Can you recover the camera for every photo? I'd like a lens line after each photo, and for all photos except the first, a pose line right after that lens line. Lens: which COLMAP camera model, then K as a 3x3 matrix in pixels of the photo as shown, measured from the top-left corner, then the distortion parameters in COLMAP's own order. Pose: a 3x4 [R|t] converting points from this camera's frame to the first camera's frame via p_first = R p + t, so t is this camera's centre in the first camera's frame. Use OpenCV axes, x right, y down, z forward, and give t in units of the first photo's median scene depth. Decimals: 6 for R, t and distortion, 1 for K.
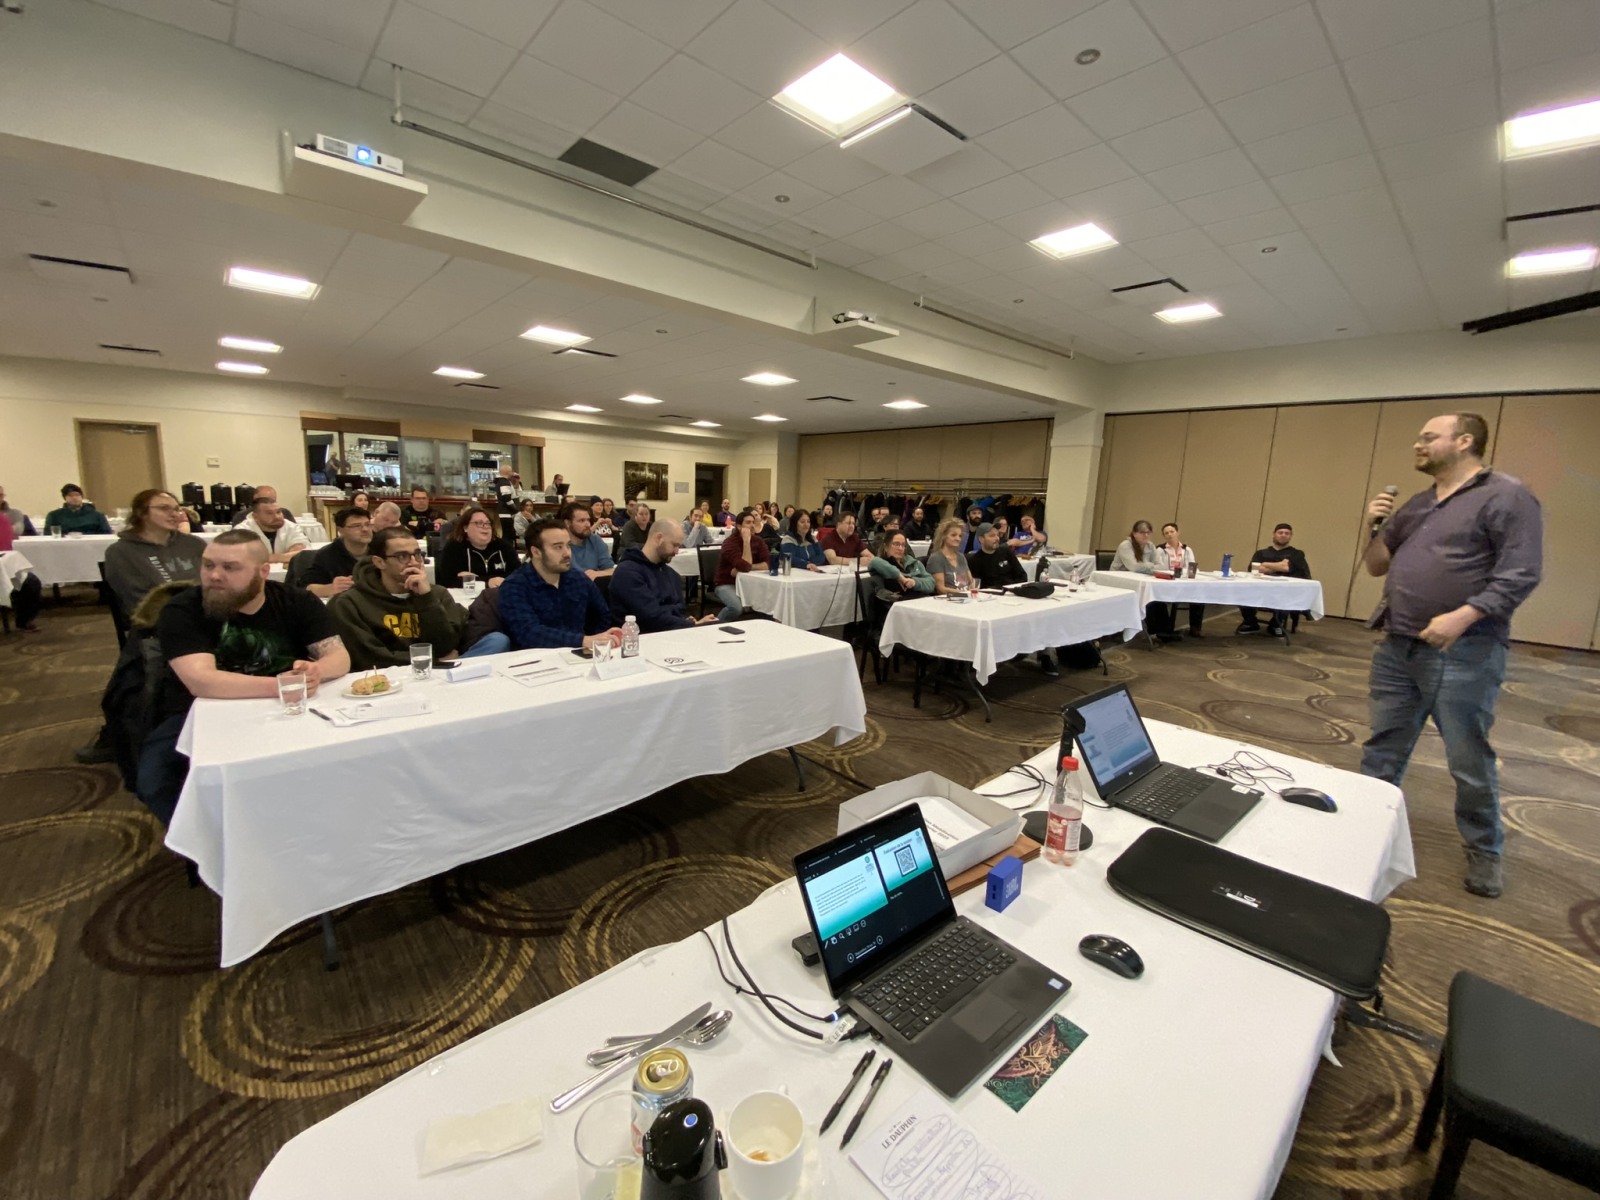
lens RADIAL K [[640.5, 0, 793.8], [0, 640.5, 598.8], [0, 0, 1]] dist [0.032586, -0.026693]
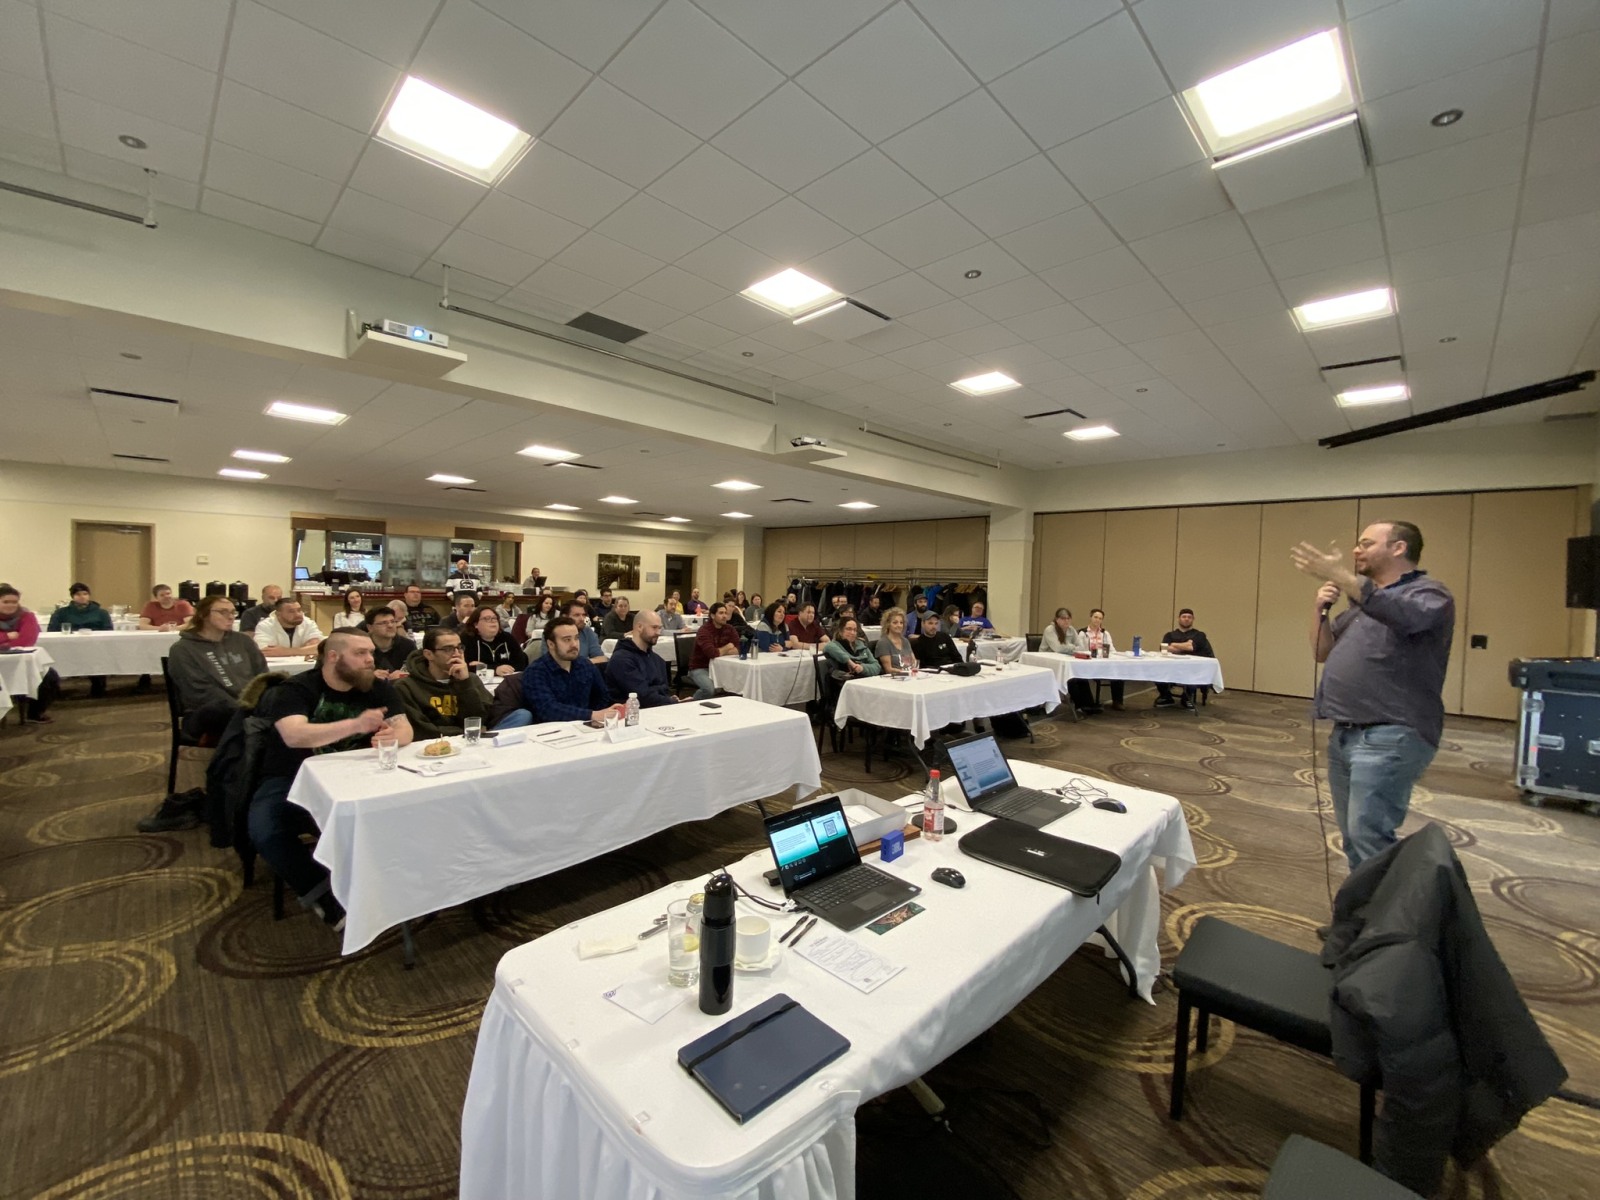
lens RADIAL K [[640.5, 0, 793.8], [0, 640.5, 598.8], [0, 0, 1]] dist [0.032586, -0.026693]
pose [[0.998503, -0.009787, 0.053823, -0.001253], [0.016746, 0.991319, -0.130405, 0.007158], [-0.052079, 0.131111, 0.989999, -0.175403]]
